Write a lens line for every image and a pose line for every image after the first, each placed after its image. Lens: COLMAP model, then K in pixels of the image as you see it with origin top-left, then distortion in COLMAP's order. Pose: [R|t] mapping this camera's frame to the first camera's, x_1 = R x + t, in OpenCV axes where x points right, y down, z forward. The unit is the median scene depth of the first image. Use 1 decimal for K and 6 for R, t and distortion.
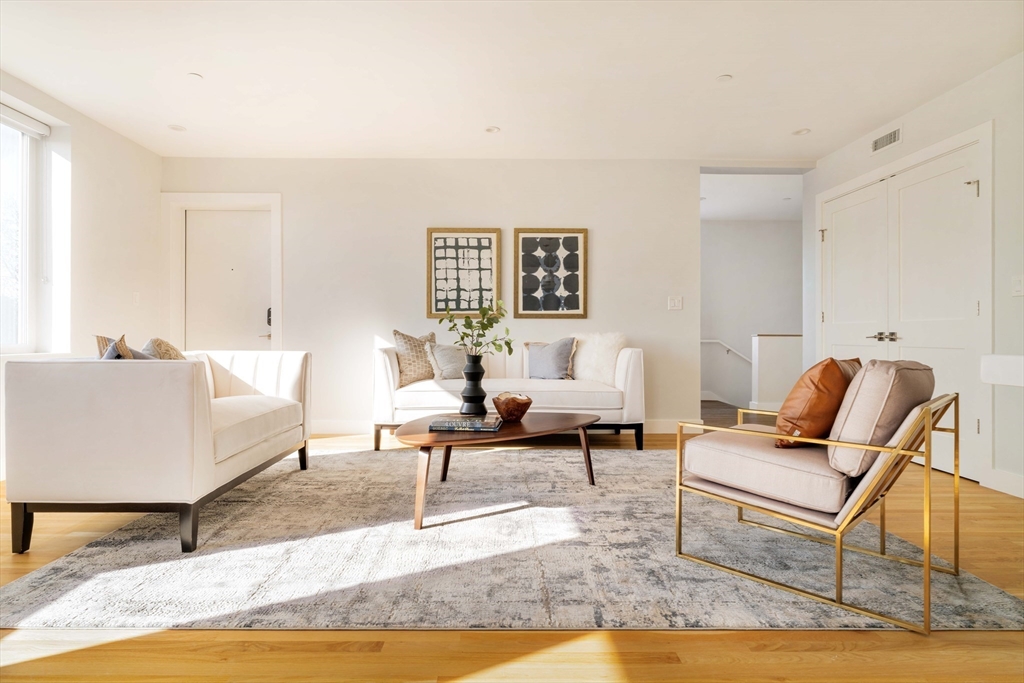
lens RADIAL K [[560.3, 0, 497.5], [0, 560.3, 336.6], [0, 0, 1]] dist [-0.003397, 0.002318]
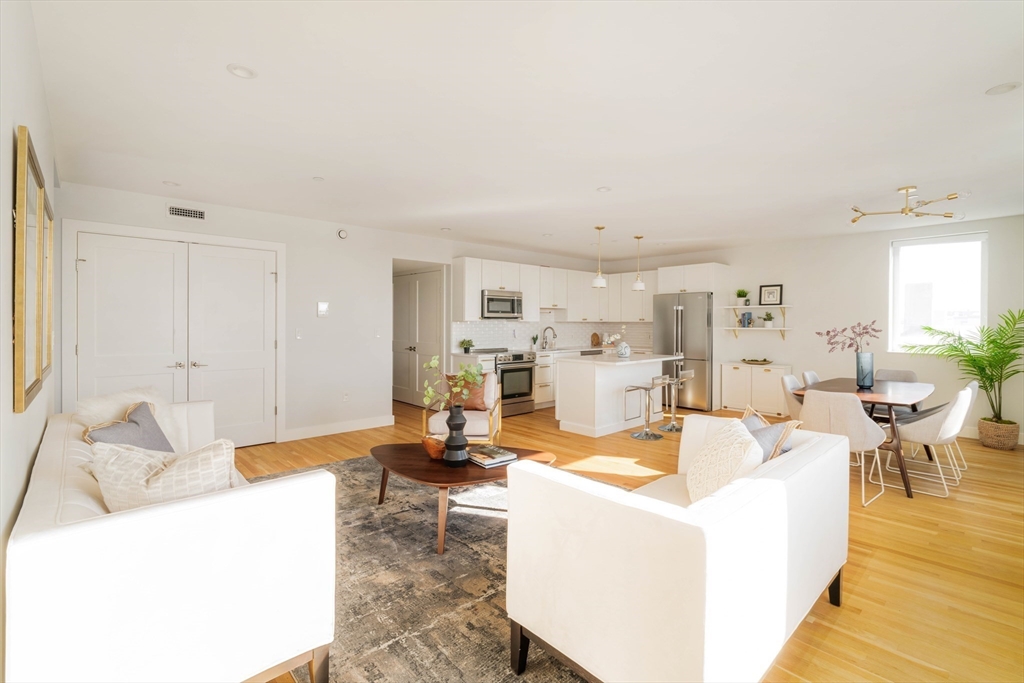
lens RADIAL K [[460.6, 0, 517.8], [0, 460.6, 324.2], [0, 0, 1]] dist [-0.003290, 0.001348]
pose [[-0.664655, -0.005230, 0.747132, -0.511903], [-0.003211, 0.999986, 0.004143, -0.084669], [-0.747143, 0.000355, -0.664663, 0.959193]]
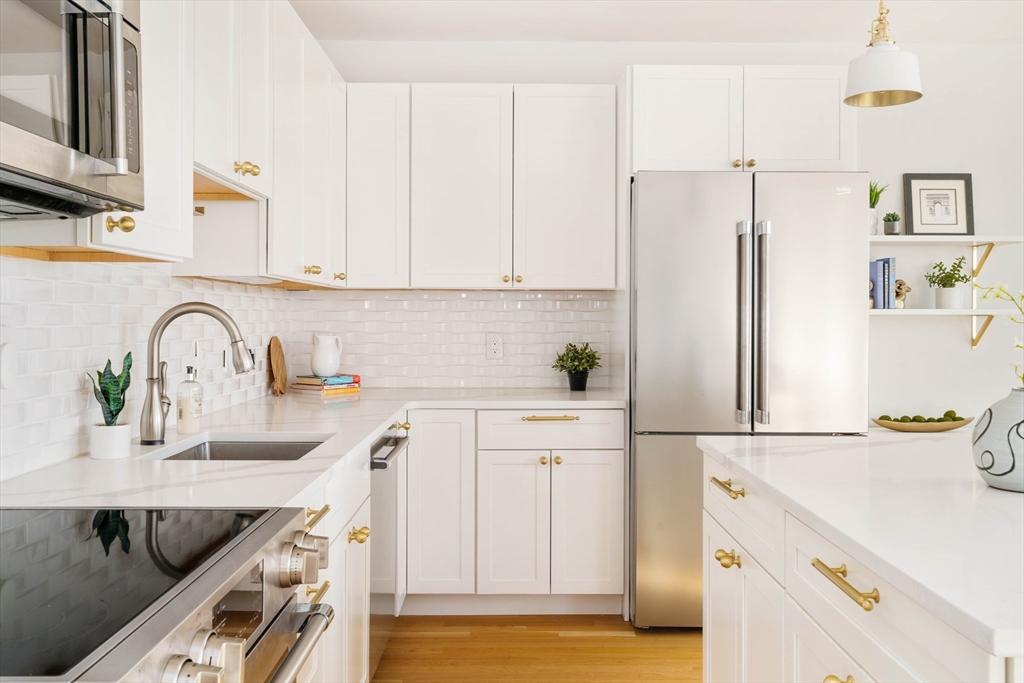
lens RADIAL K [[889.5, 0, 512.9], [0, 889.5, 321.0], [0, 0, 1]] dist [-0.009184, -0.012672]
pose [[-0.999747, -0.004500, 0.022031, 0.390963], [-0.004364, 0.999971, 0.006195, -0.063965], [-0.022058, 0.006097, -0.999738, 0.320692]]
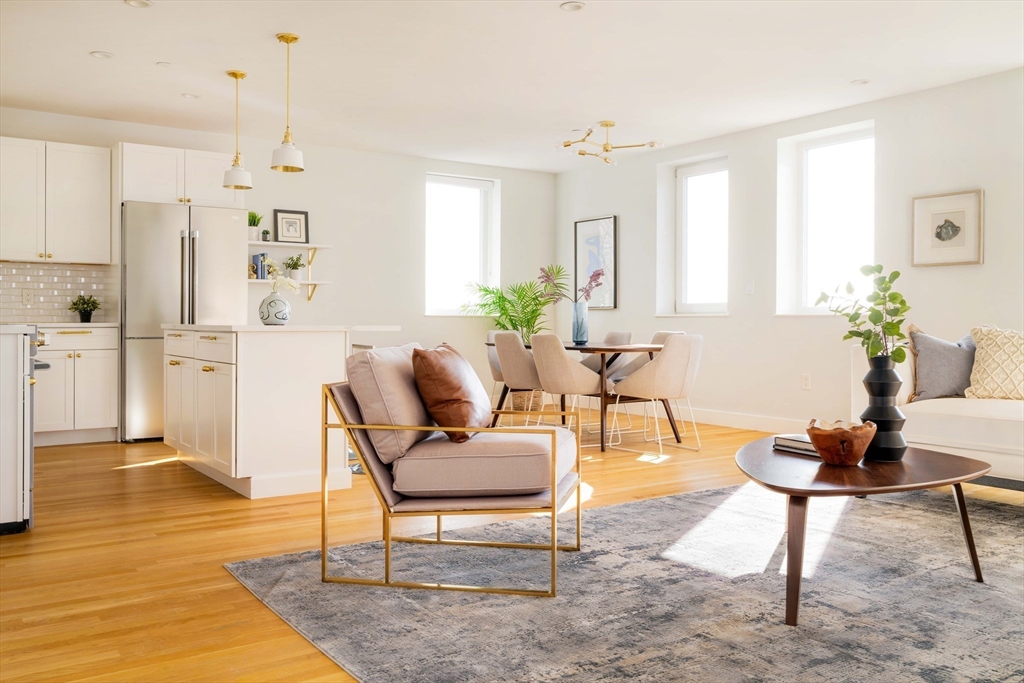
lens RADIAL K [[872.3, 0, 510.2], [0, 872.3, 319.3], [0, 0, 1]] dist [0.006450, 0.000672]
pose [[-0.838722, -0.005086, -0.544537, 0.534693], [-0.004988, 0.999986, -0.001658, -0.002563], [0.544538, 0.001326, -0.838735, 1.009815]]
